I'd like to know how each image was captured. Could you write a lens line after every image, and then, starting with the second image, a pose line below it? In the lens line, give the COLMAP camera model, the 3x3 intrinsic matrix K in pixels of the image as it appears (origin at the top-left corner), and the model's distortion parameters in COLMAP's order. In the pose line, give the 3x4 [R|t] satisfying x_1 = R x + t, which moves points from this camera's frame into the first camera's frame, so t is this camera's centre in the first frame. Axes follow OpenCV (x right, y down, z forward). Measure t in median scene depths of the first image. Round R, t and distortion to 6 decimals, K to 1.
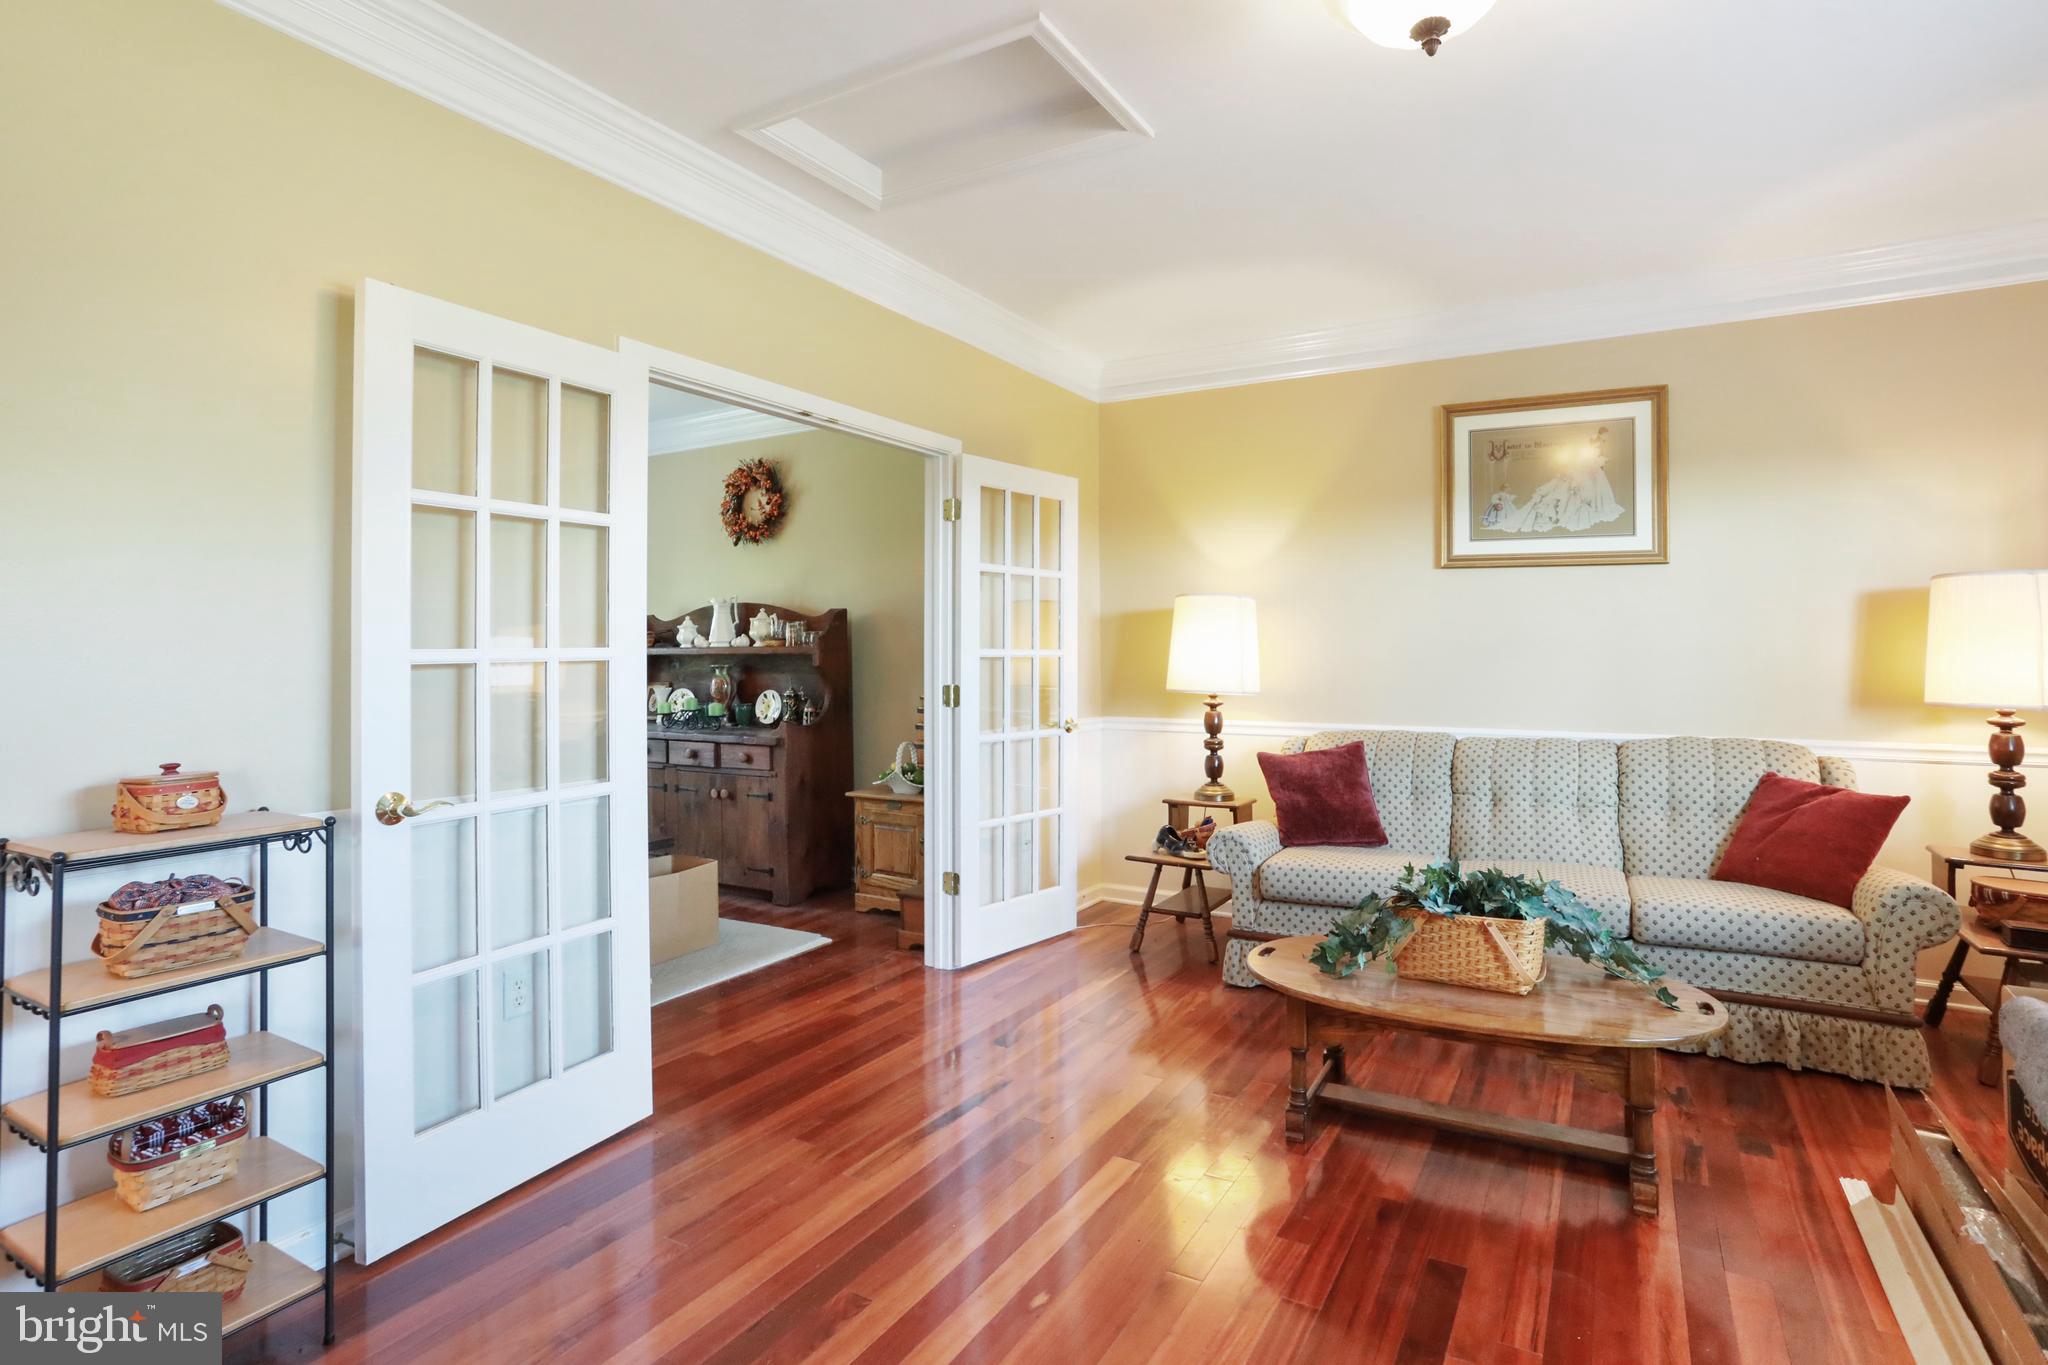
lens RADIAL K [[1061.2, 0, 1032.0], [0, 1061.2, 613.8], [0, 0, 1]] dist [-0.039480, 0.027644]
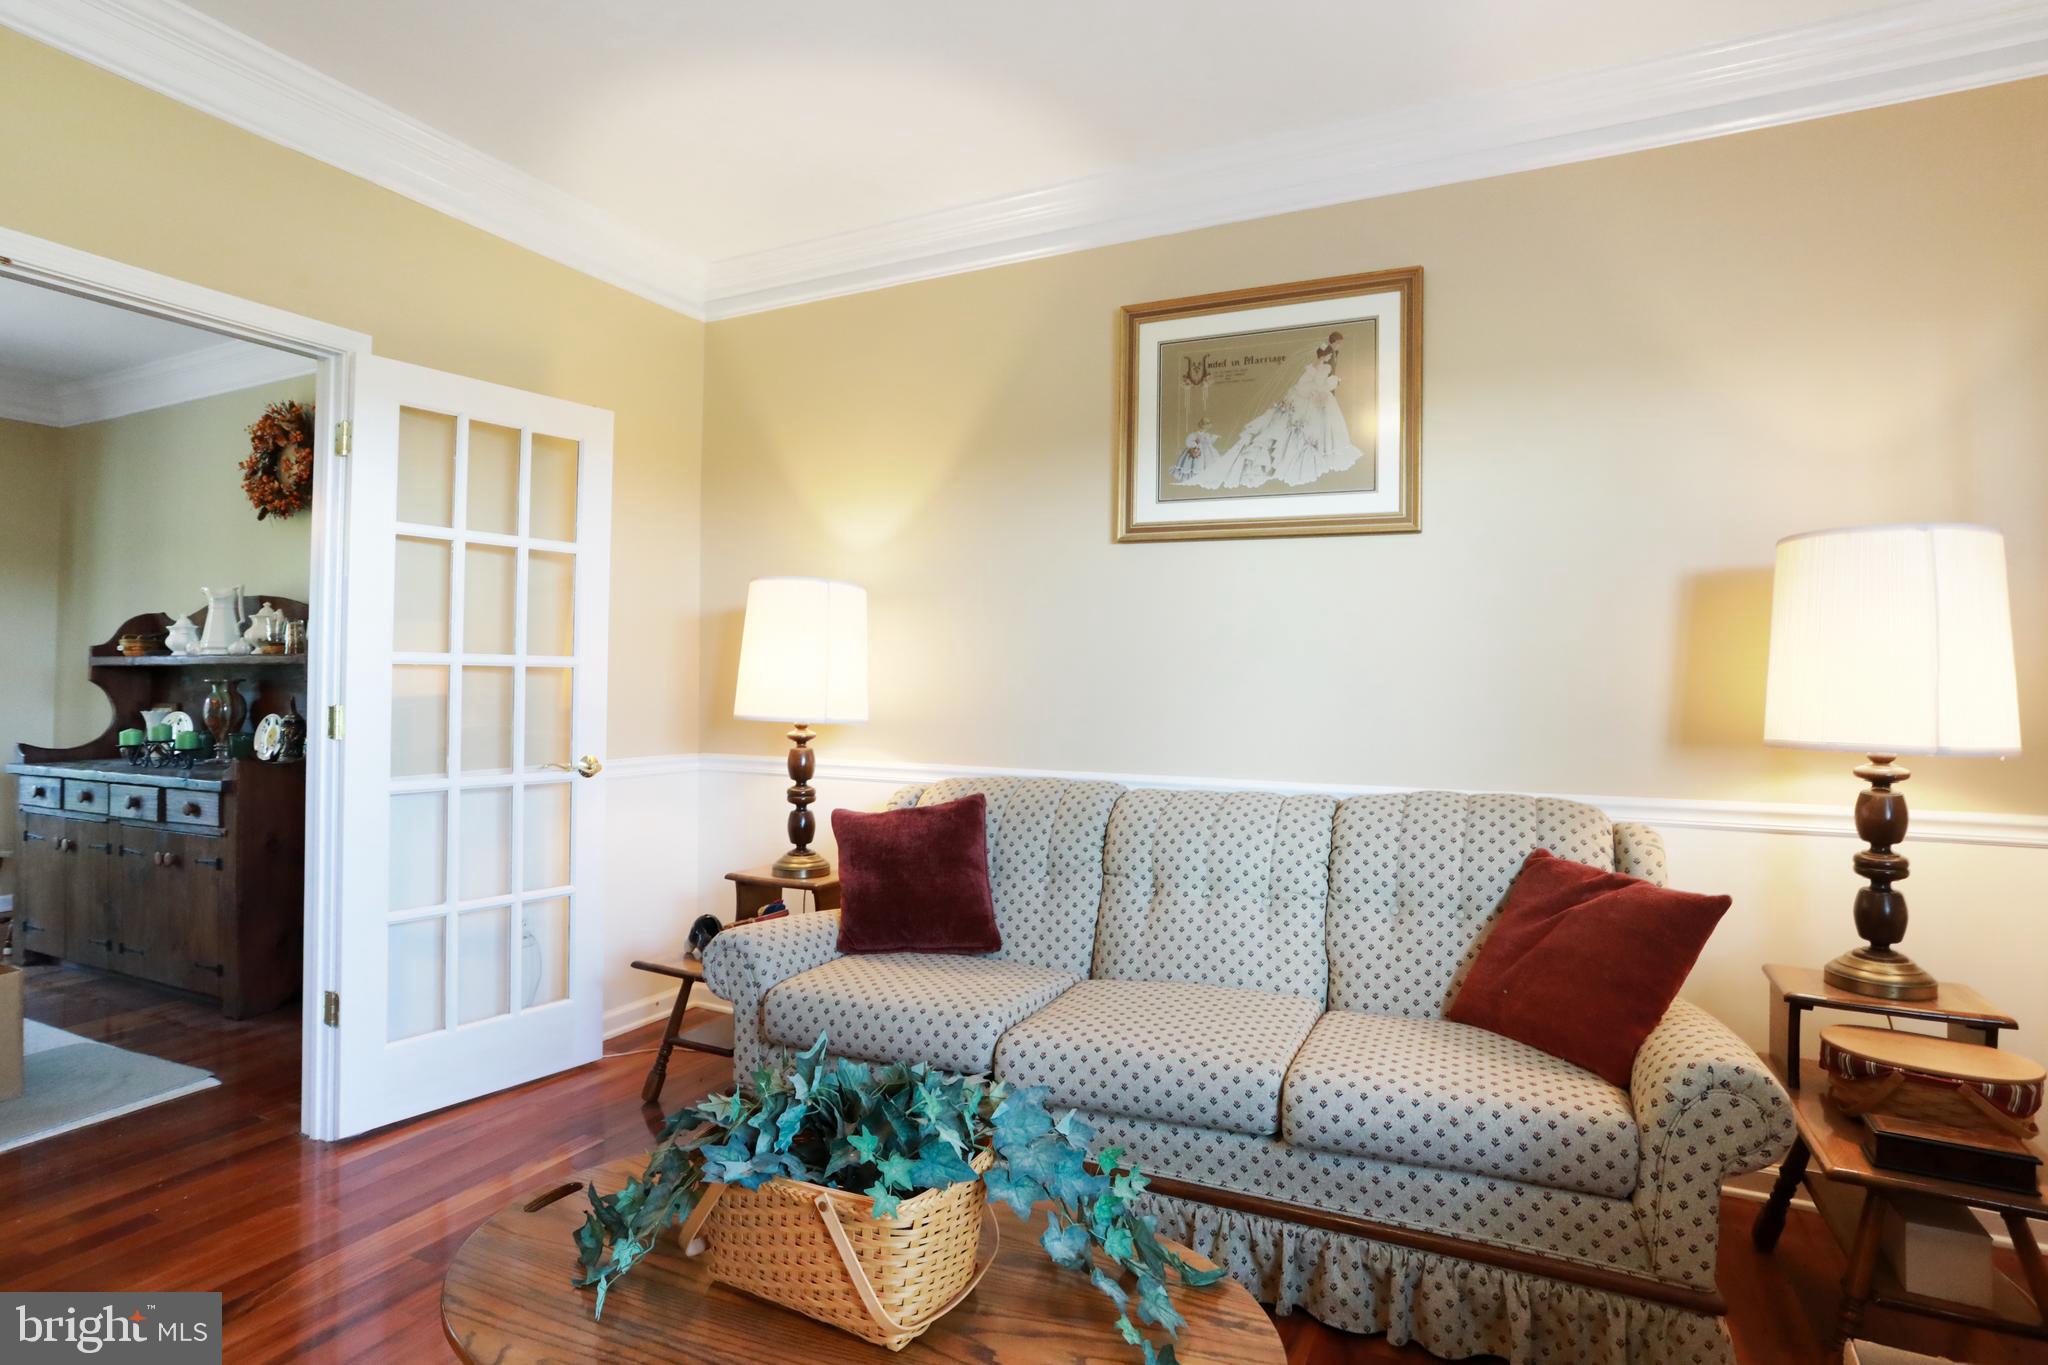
lens RADIAL K [[1090.4, 0, 1020.9], [0, 1090.4, 654.4], [0, 0, 1]] dist [-0.054179, 0.035118]
pose [[0.998238, 0.009613, 0.058548, 0.329661], [-0.010201, 0.999900, 0.009753, 0.027330], [-0.058449, -0.010333, 0.998237, 0.342827]]
